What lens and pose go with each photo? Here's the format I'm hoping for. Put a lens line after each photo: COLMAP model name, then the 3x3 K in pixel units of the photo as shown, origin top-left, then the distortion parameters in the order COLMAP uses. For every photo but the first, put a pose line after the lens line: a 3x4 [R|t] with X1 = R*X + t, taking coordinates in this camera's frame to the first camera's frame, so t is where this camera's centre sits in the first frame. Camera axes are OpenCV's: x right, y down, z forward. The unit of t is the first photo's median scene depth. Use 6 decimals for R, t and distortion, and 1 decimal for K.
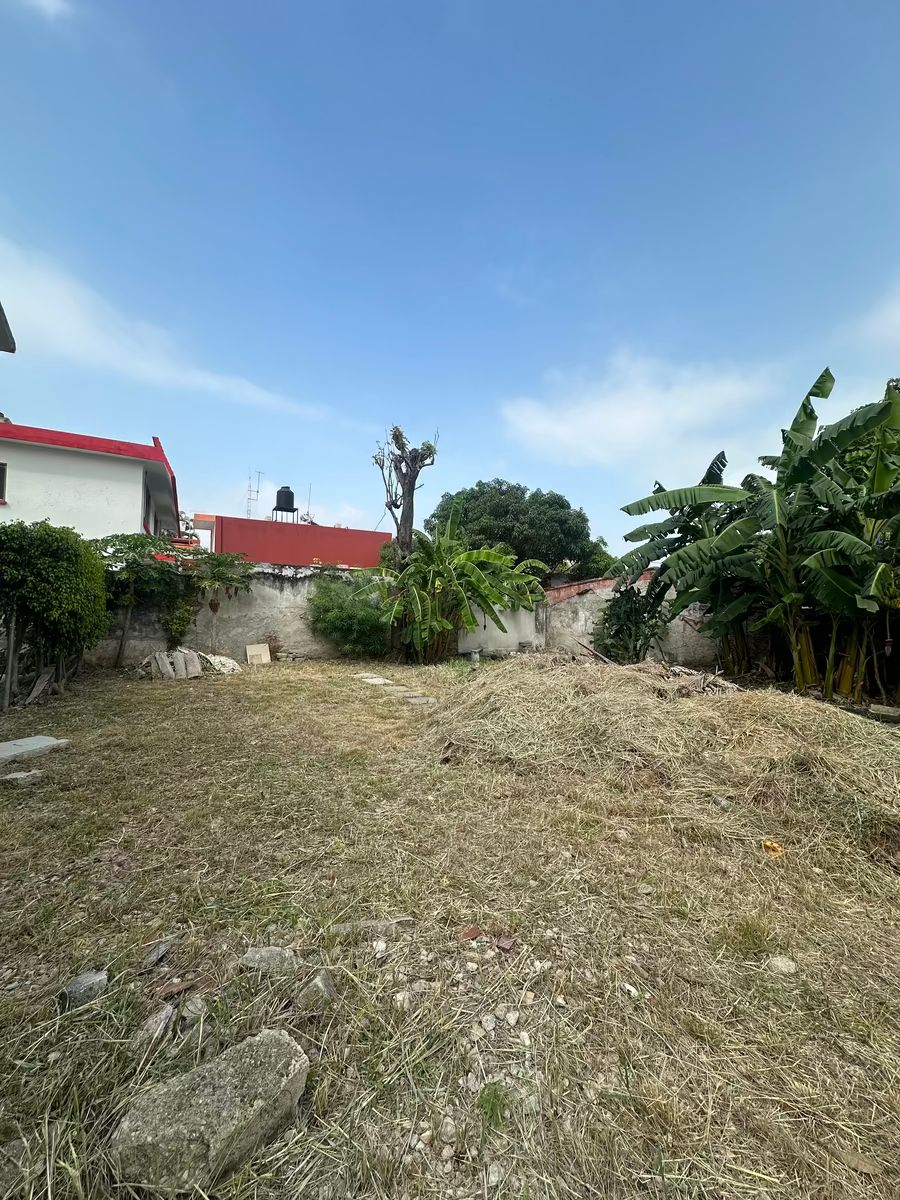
lens RADIAL K [[478.4, 0, 450.6], [0, 478.4, 598.6], [0, 0, 1]] dist [-0.001527, 0.000820]
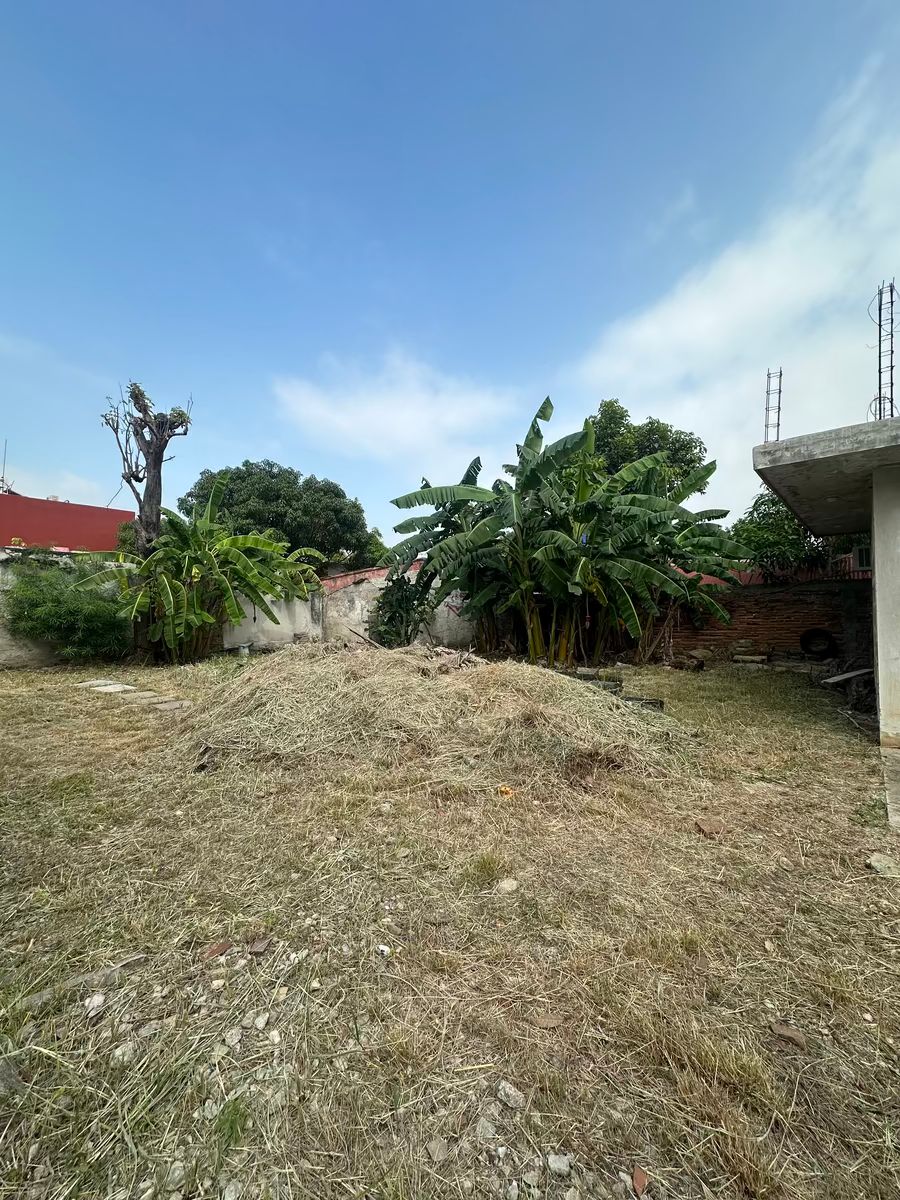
lens RADIAL K [[478.4, 0, 453.6], [0, 478.4, 599.8], [0, 0, 1]] dist [-0.001527, 0.000820]
pose [[0.896428, -0.019226, 0.442772, 0.013429], [0.009177, 0.999650, 0.024826, 0.004326], [-0.443094, -0.018191, 0.896291, -0.000608]]
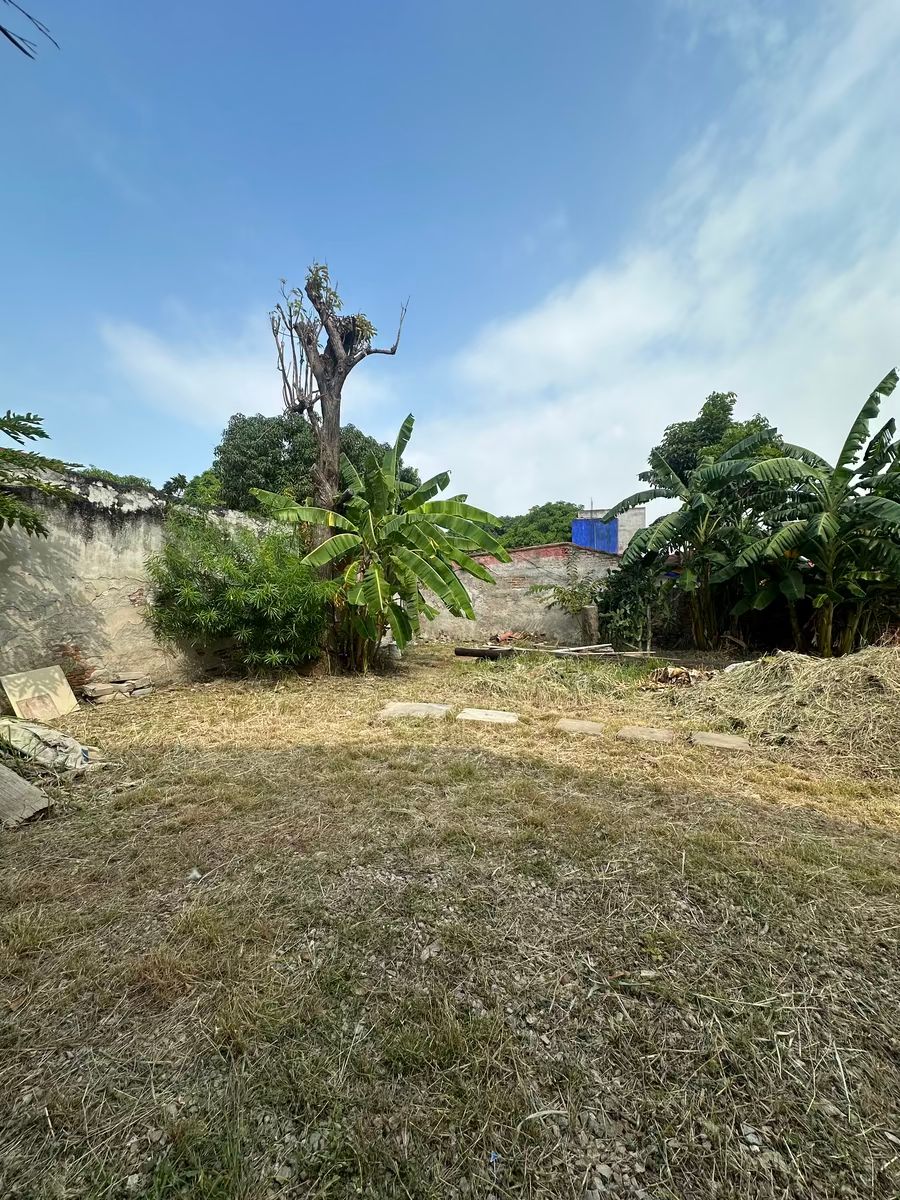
lens RADIAL K [[485.4, 0, 445.7], [0, 485.4, 599.2], [0, 0, 1]] dist [0.019260, -0.000387]
pose [[0.745205, -0.004824, 0.666818, -0.681341], [-0.027297, 0.998915, 0.037732, 0.021313], [-0.666276, -0.046320, 0.744265, 0.769785]]
